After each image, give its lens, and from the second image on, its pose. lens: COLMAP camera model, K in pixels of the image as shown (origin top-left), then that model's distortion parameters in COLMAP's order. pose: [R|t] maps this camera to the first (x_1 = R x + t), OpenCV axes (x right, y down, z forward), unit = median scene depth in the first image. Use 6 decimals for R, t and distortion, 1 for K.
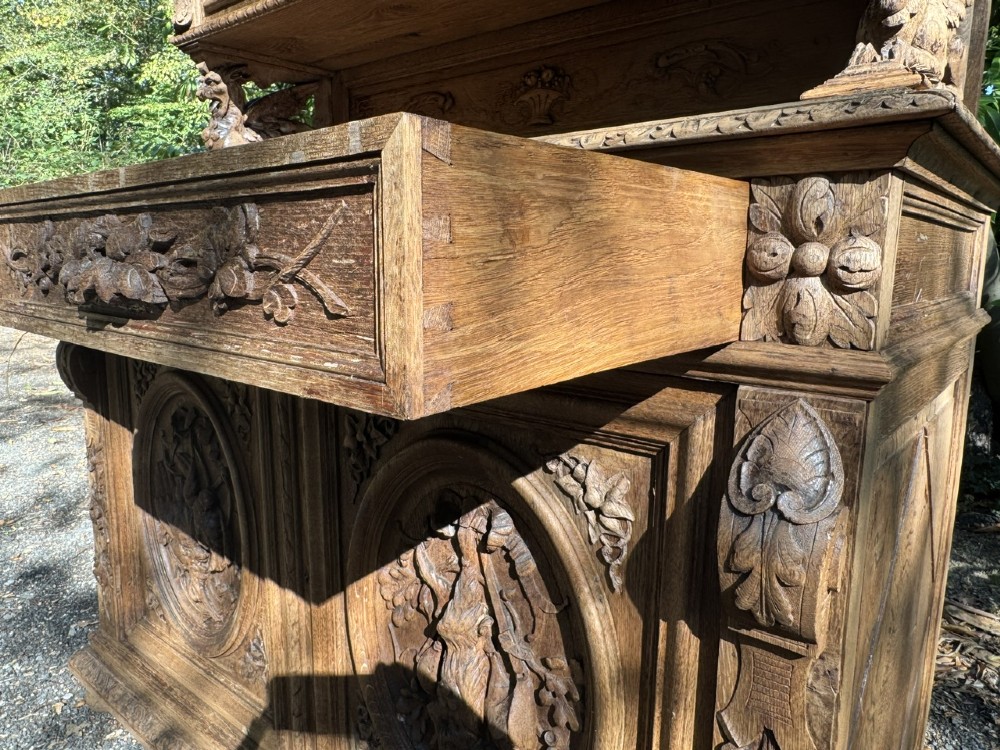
lens RADIAL K [[700.9, 0, 475.0], [0, 700.9, 366.3], [0, 0, 1]] dist [0.003207, -0.000503]
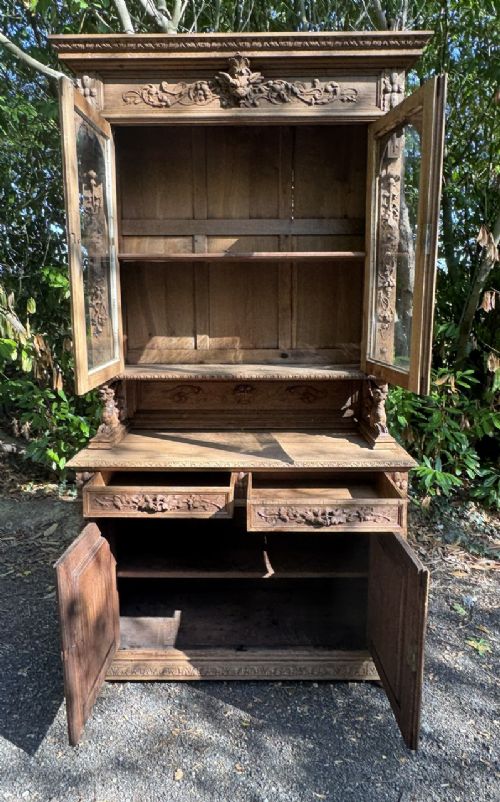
lens RADIAL K [[547.9, 0, 252.7], [0, 547.9, 391.0], [0, 0, 1]] dist [-0.010873, 0.014806]
pose [[0.761280, -0.115318, 0.638087, -2.513582], [0.113263, 0.992579, 0.044253, -0.967086], [-0.638455, 0.038583, 0.768691, -1.381907]]
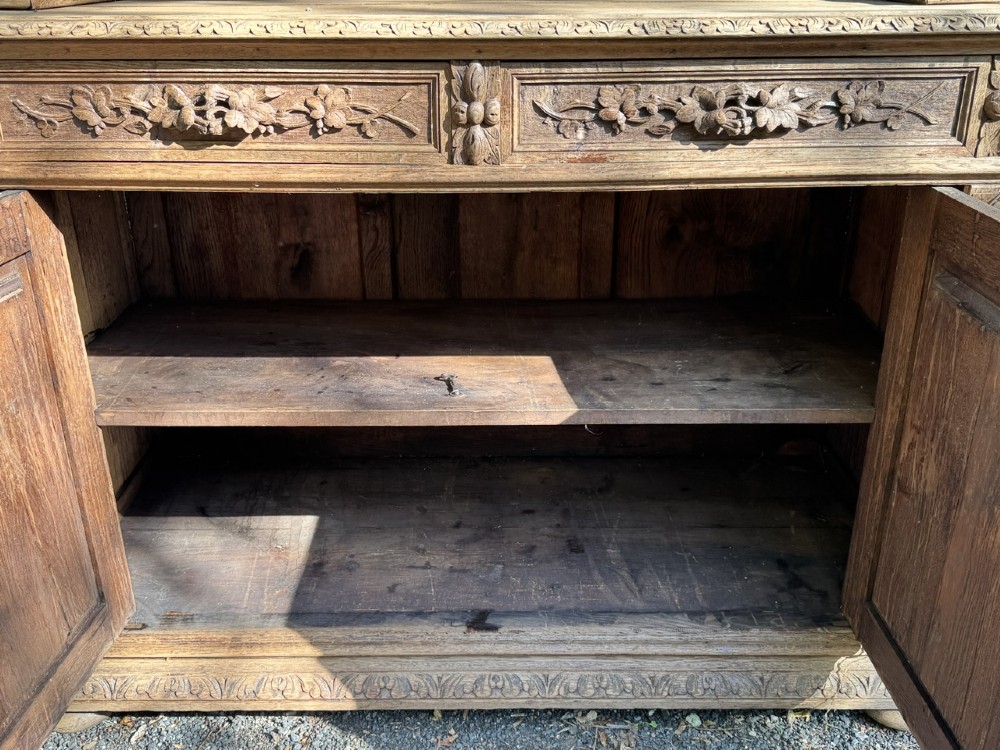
lens RADIAL K [[931.5, 0, 502.0], [0, 931.5, 365.8], [0, 0, 1]] dist [0.022862, 0.000000]
pose [[0.762713, -0.264225, 0.590301, -1.497114], [0.117645, 0.954191, 0.275099, -0.244055], [-0.635947, -0.140375, 0.758858, -0.011499]]
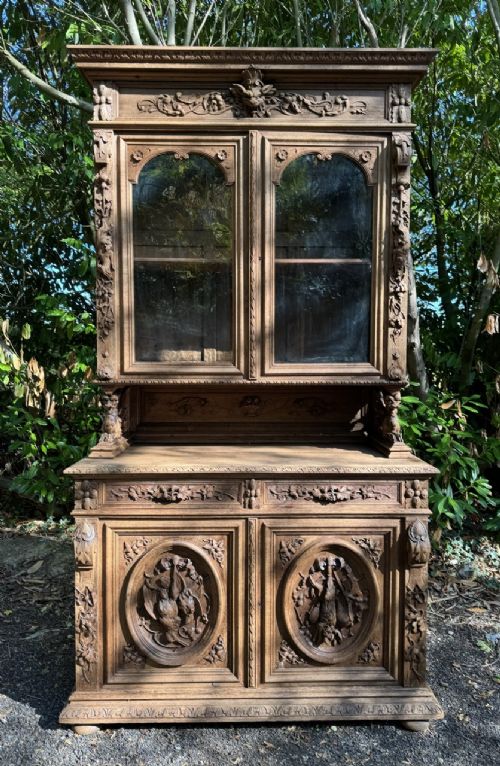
lens RADIAL K [[552.2, 0, 257.8], [0, 552.2, 370.7], [0, 0, 1]] dist [0.051554, -0.073500]
pose [[0.743053, -0.025974, 0.668729, -2.588165], [0.110805, 0.990230, -0.084659, -0.671113], [-0.659996, 0.137005, 0.738671, -1.202711]]
